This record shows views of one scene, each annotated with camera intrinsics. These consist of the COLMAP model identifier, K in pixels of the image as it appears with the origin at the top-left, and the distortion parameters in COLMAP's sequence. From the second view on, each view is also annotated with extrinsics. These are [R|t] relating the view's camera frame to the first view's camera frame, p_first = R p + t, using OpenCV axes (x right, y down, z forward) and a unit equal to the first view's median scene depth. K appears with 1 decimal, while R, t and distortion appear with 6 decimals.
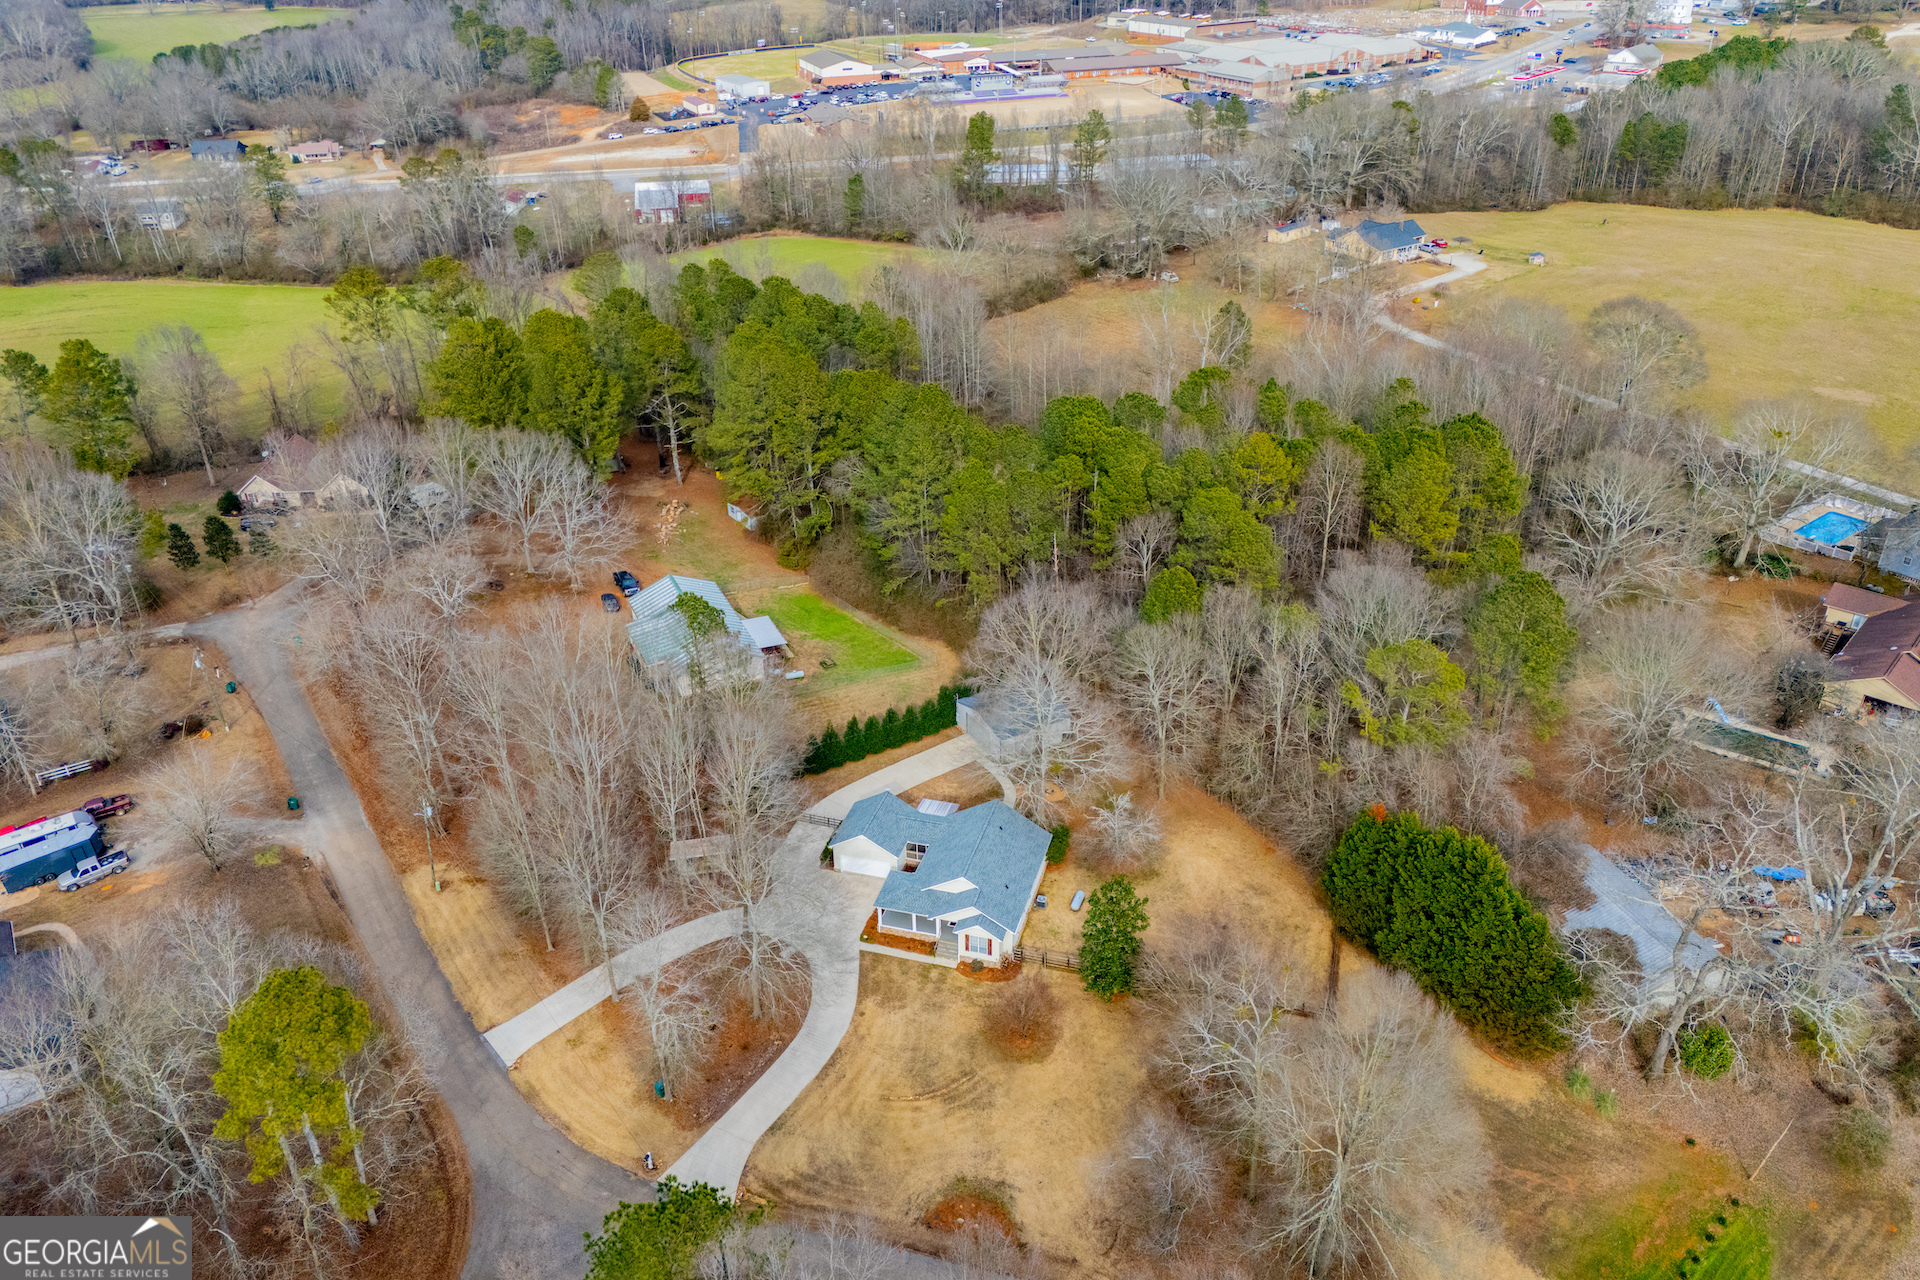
lens RADIAL K [[1366.8, 0, 960.4], [0, 1366.8, 628.9], [0, 0, 1]] dist [0.054667, -0.035897]
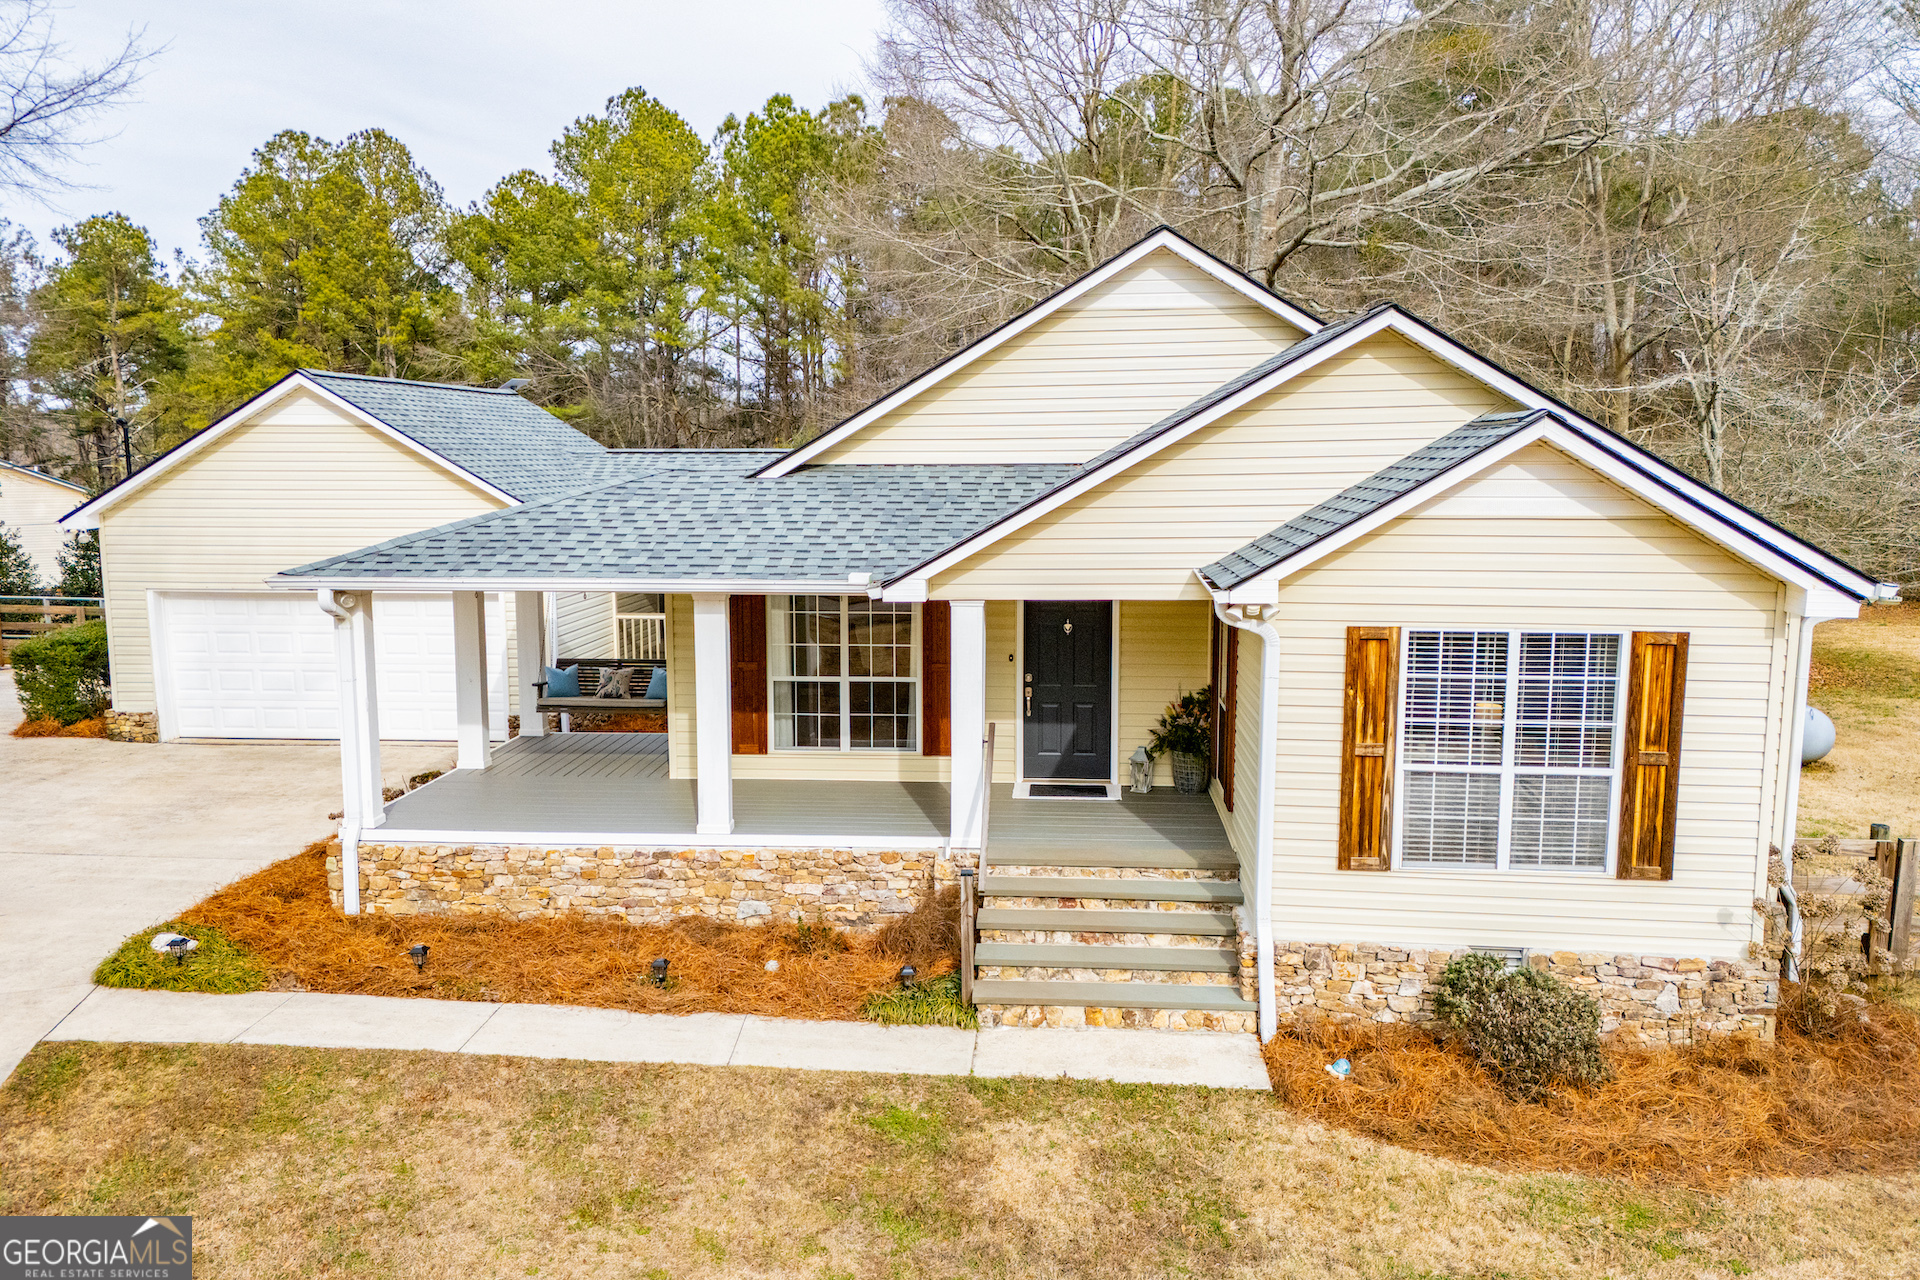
lens RADIAL K [[1397.3, 0, 955.7], [0, 1397.3, 625.0], [0, 0, 1]] dist [0.070155, -0.059457]
pose [[0.978983, -0.015297, 0.203369, -0.027554], [0.090531, 0.926146, -0.366139, 0.182028], [-0.182749, 0.376855, 0.908066, 0.666573]]
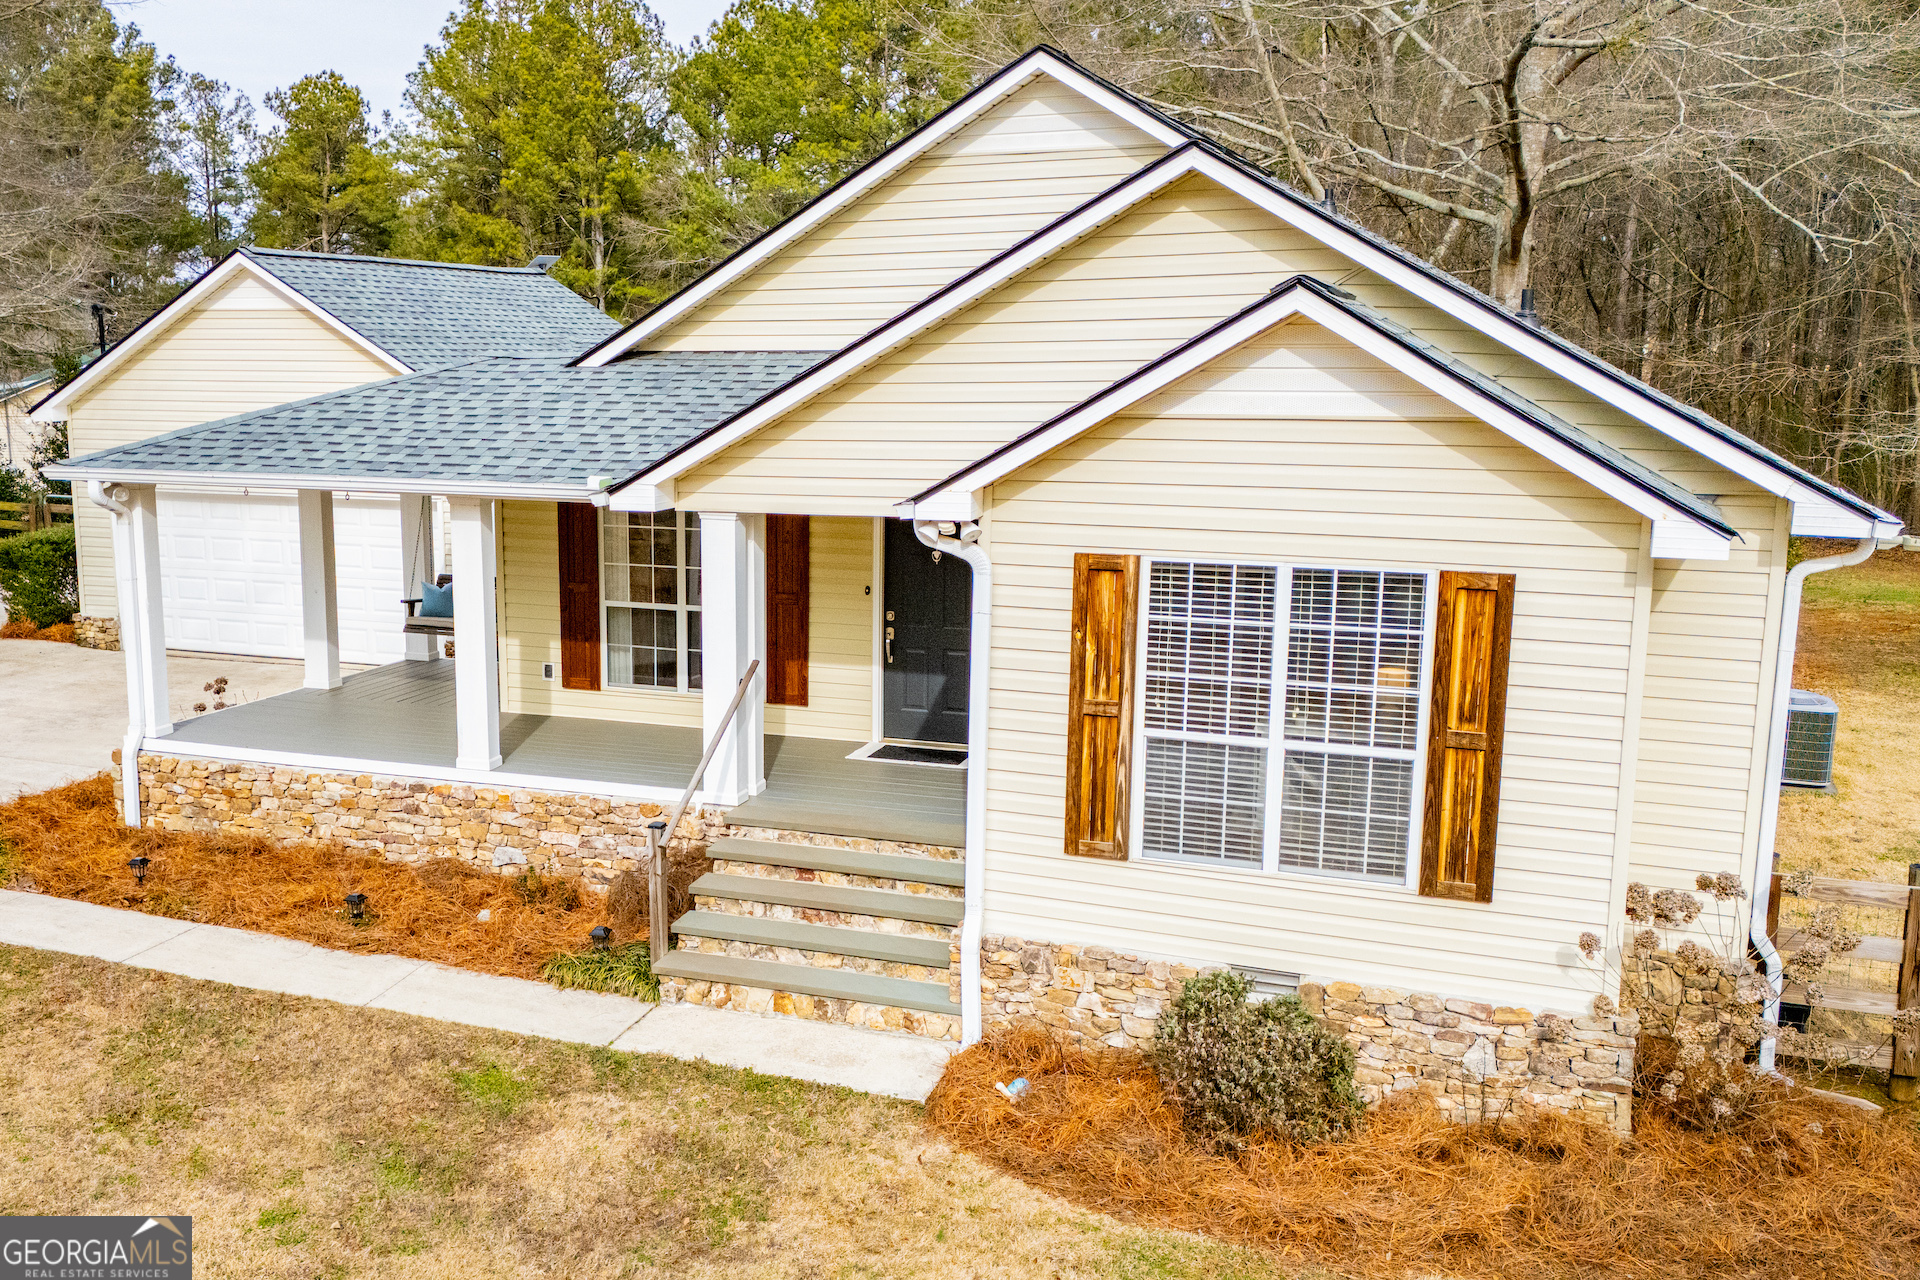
lens RADIAL K [[1809.4, 0, 796.1], [0, 1809.4, 663.2], [0, 0, 1]] dist [0.051382, 0.000000]
pose [[0.994603, 0.027724, -0.099979, -0.000839], [-0.058873, 0.944280, -0.323834, 0.186031], [0.085431, 0.327972, 0.940816, 0.659800]]
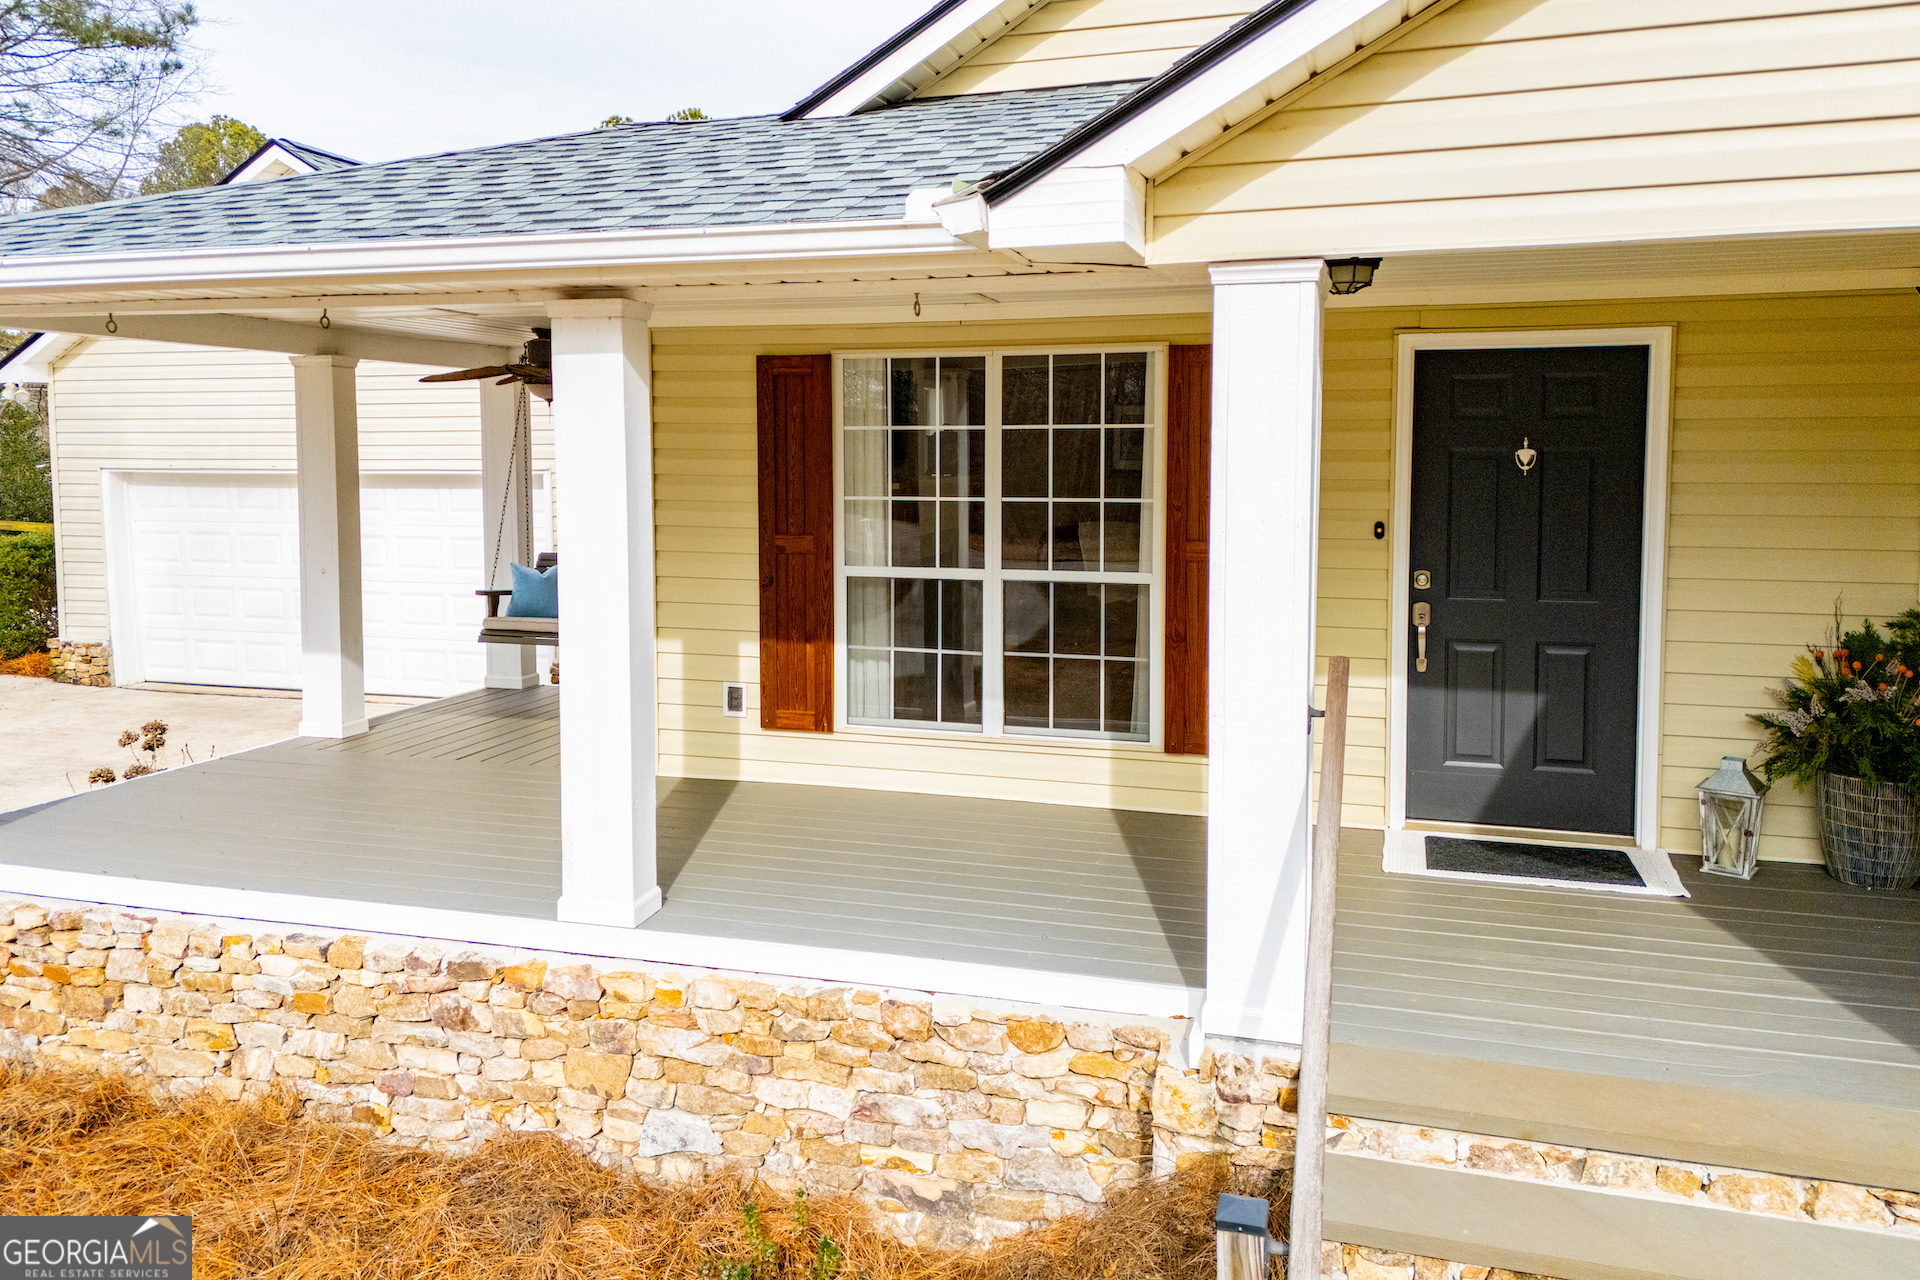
lens RADIAL K [[1397.3, 0, 947.0], [0, 1397.3, 550.9], [0, 0, 1]] dist [0.070155, -0.059457]
pose [[0.999624, 0.010238, -0.025432, -0.016906], [-0.020034, 0.906041, -0.422715, 0.168692], [0.018714, 0.423065, 0.905906, 0.712369]]
